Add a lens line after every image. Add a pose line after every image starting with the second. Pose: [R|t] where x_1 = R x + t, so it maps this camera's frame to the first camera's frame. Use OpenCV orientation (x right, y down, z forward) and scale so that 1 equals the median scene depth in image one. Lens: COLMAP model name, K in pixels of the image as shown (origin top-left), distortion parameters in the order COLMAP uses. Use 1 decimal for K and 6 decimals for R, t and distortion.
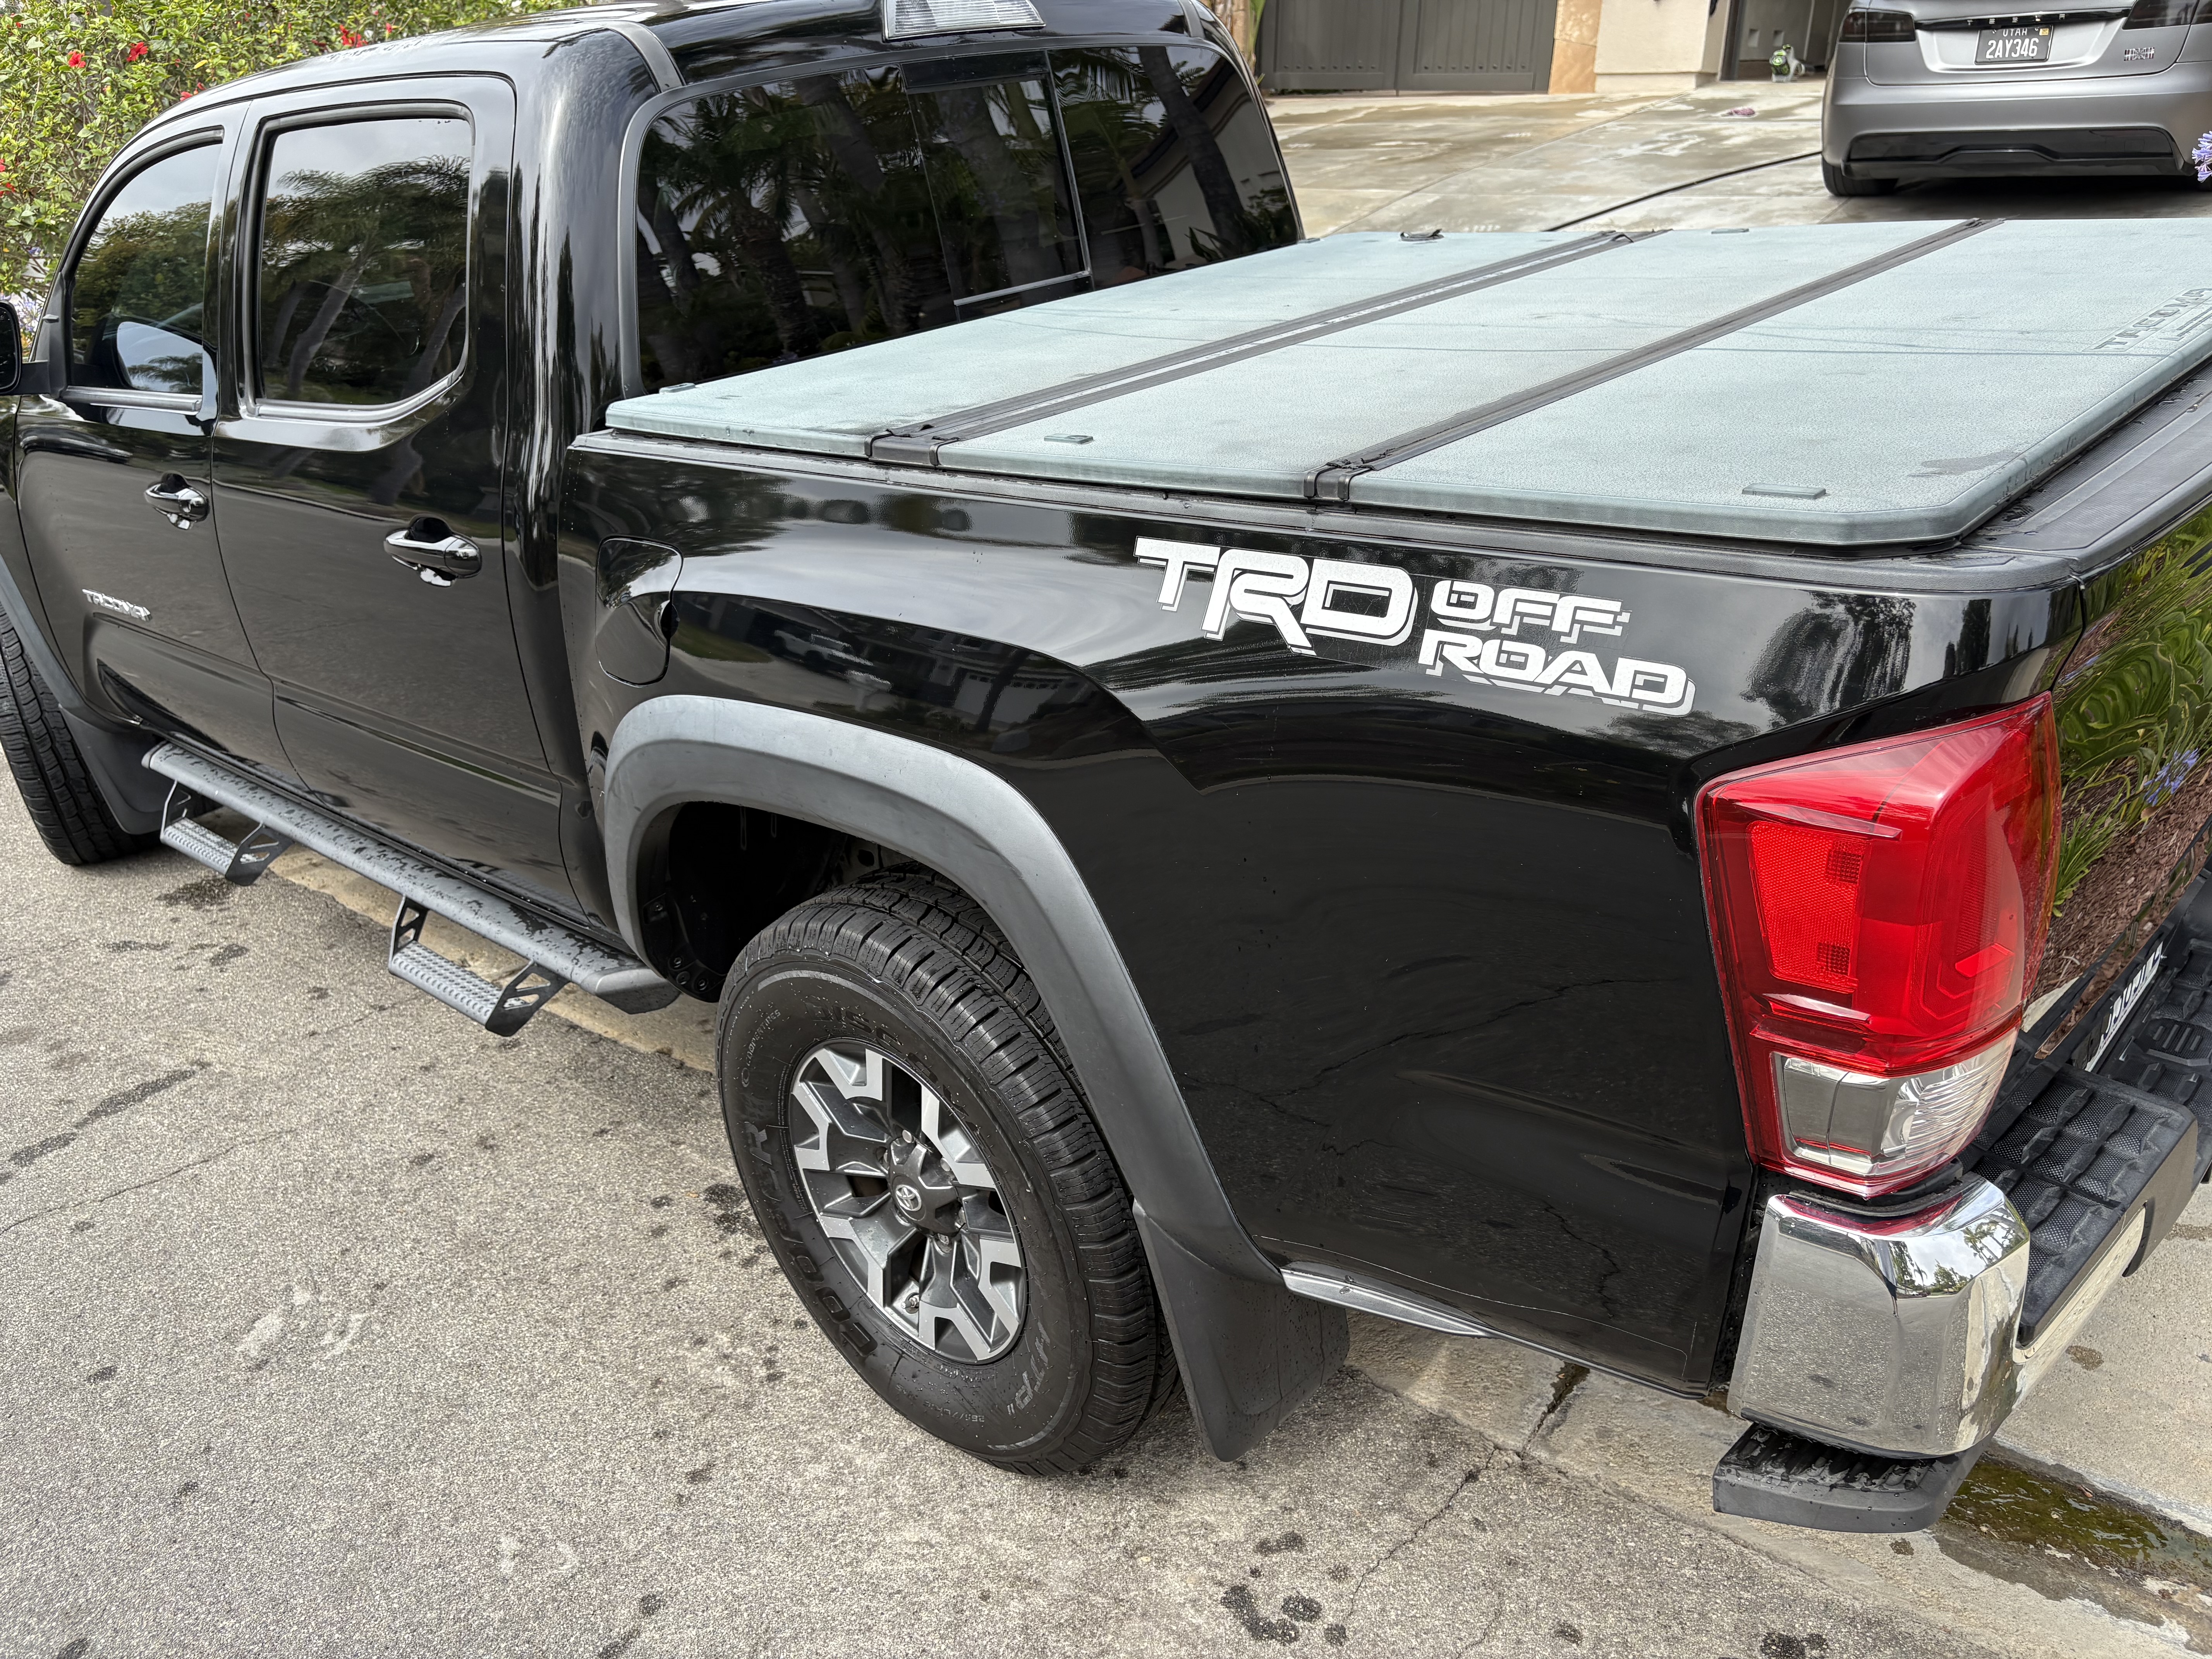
lens RADIAL K [[1691.2, 0, 1106.0], [0, 1691.2, 829.5], [0, 0, 1]] dist [-0.001569, 0.002536]
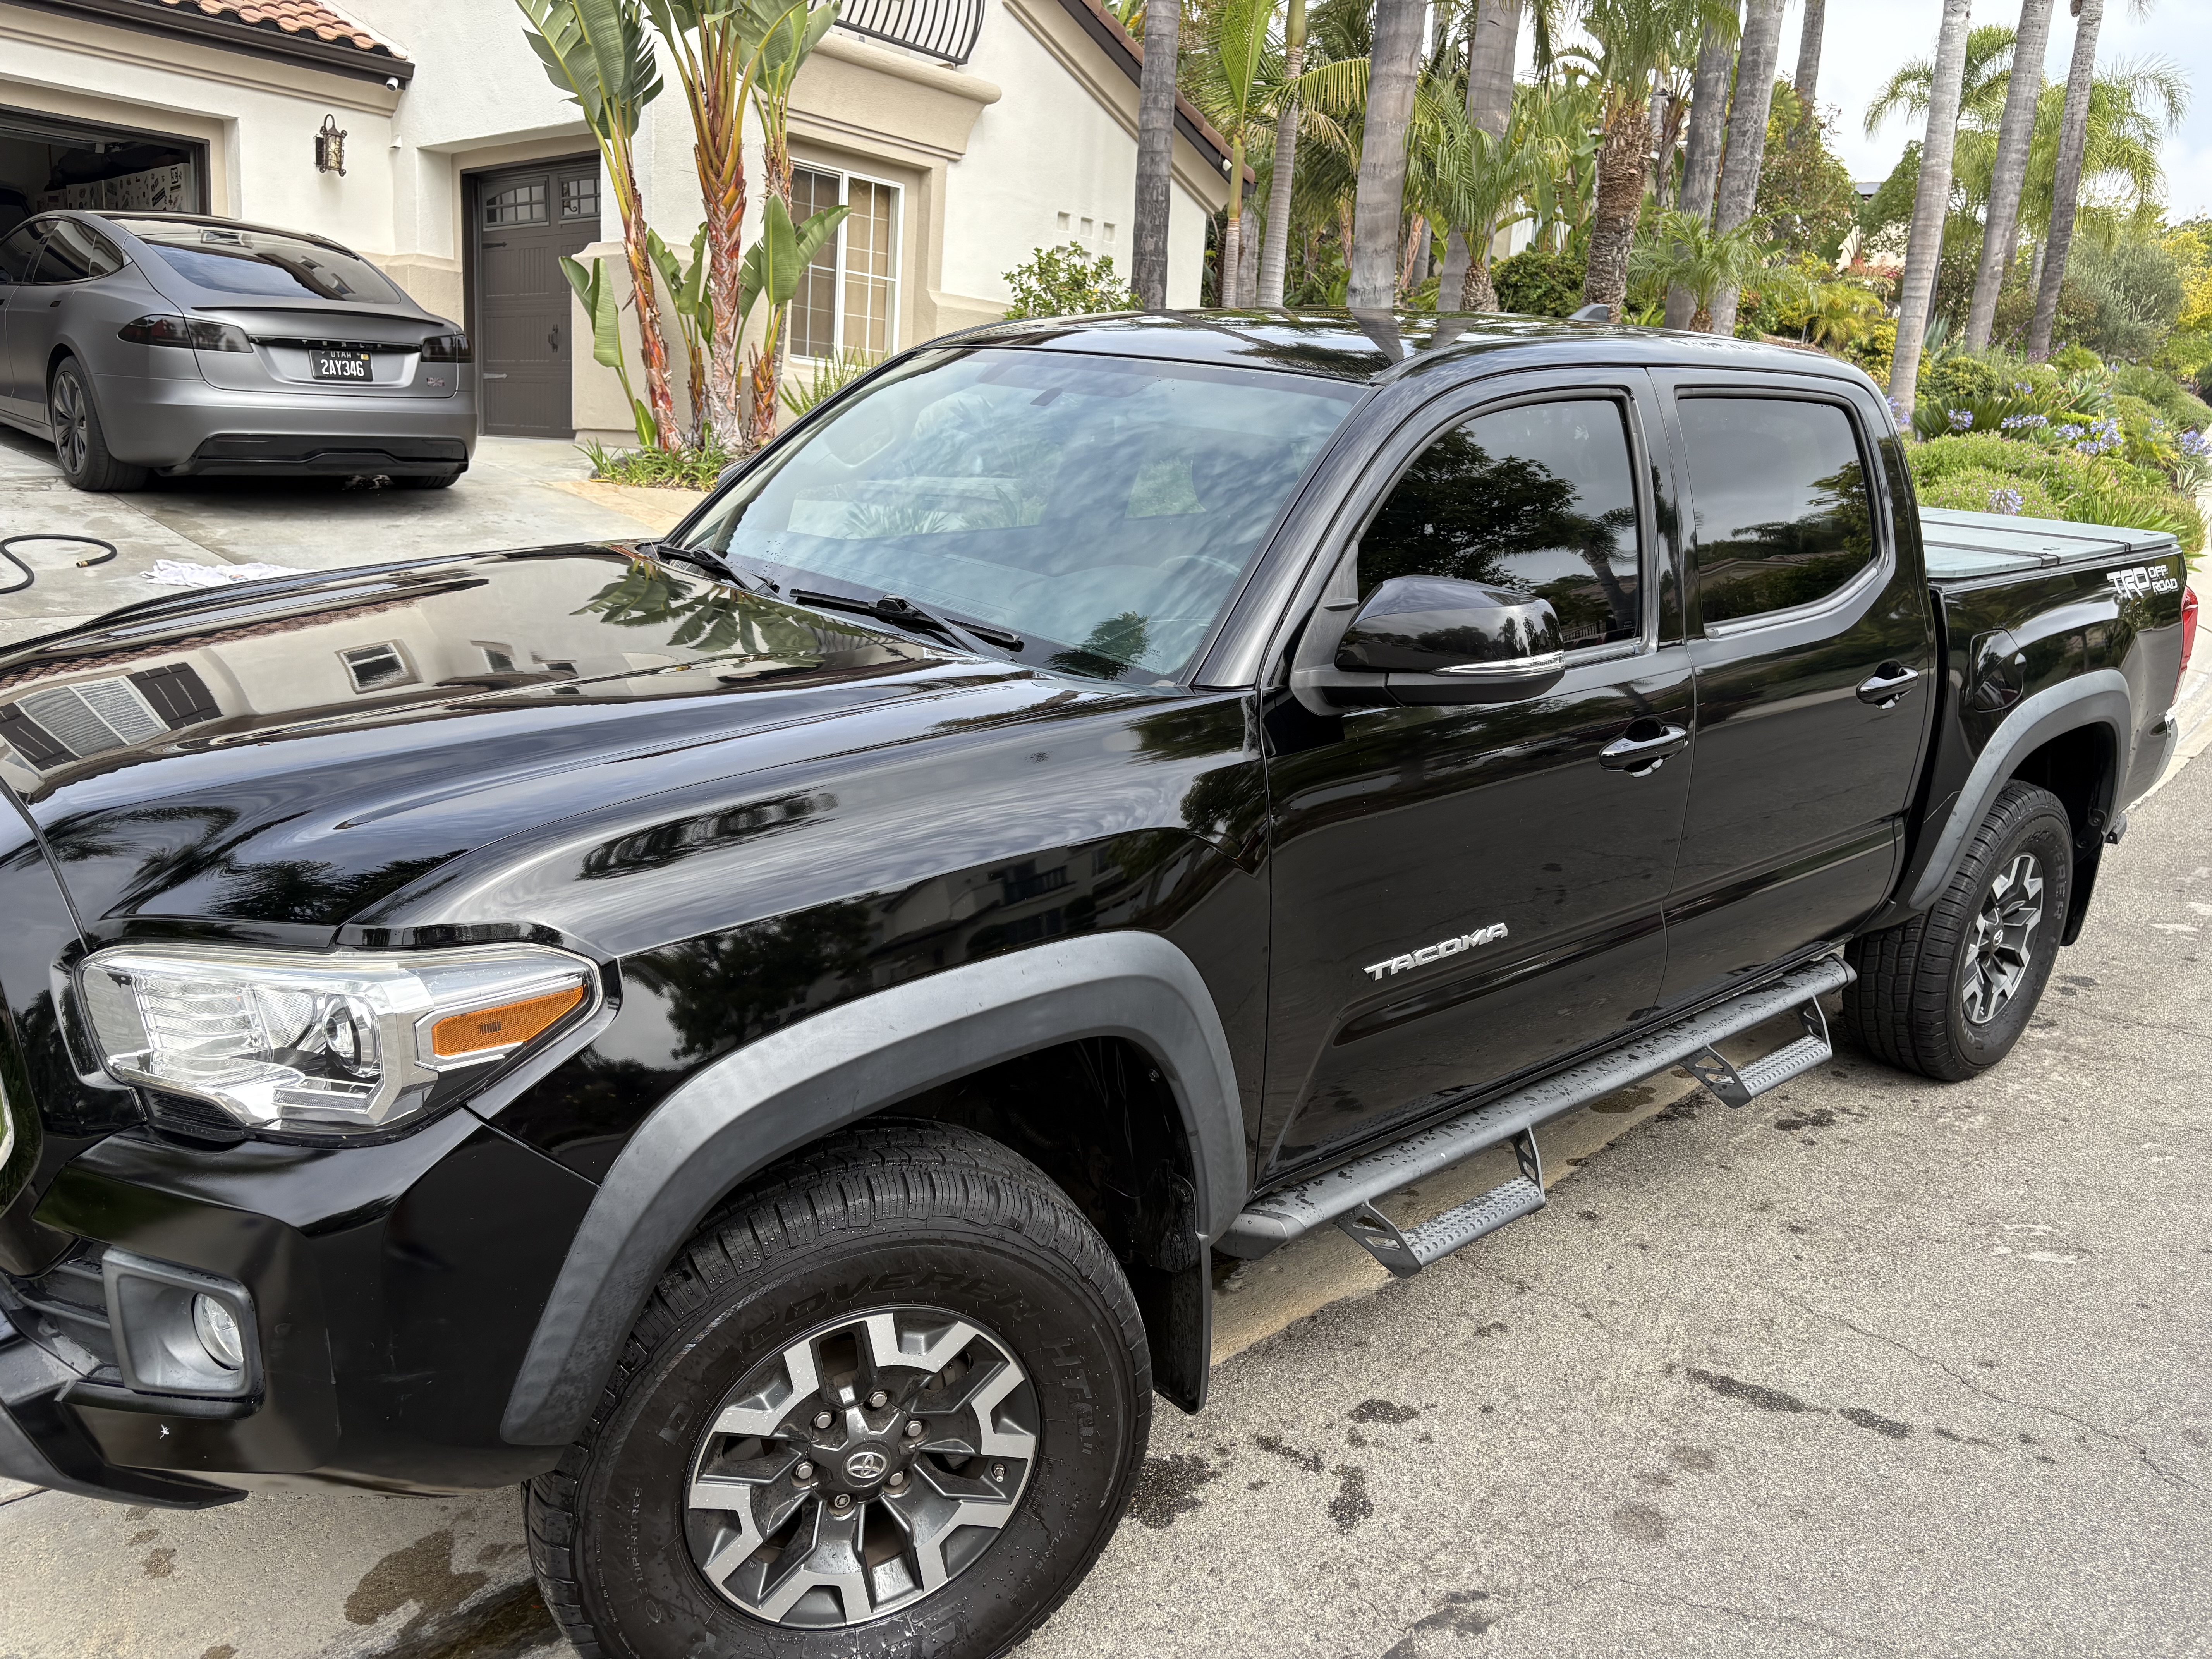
lens RADIAL K [[1691.2, 0, 1106.0], [0, 1691.2, 829.5], [0, 0, 1]] dist [-0.001569, 0.002536]
pose [[0.104876, -0.183909, 0.977332, -0.587856], [0.353156, 0.925586, 0.136275, -0.148029], [-0.929668, 0.330859, 0.162020, 0.442243]]
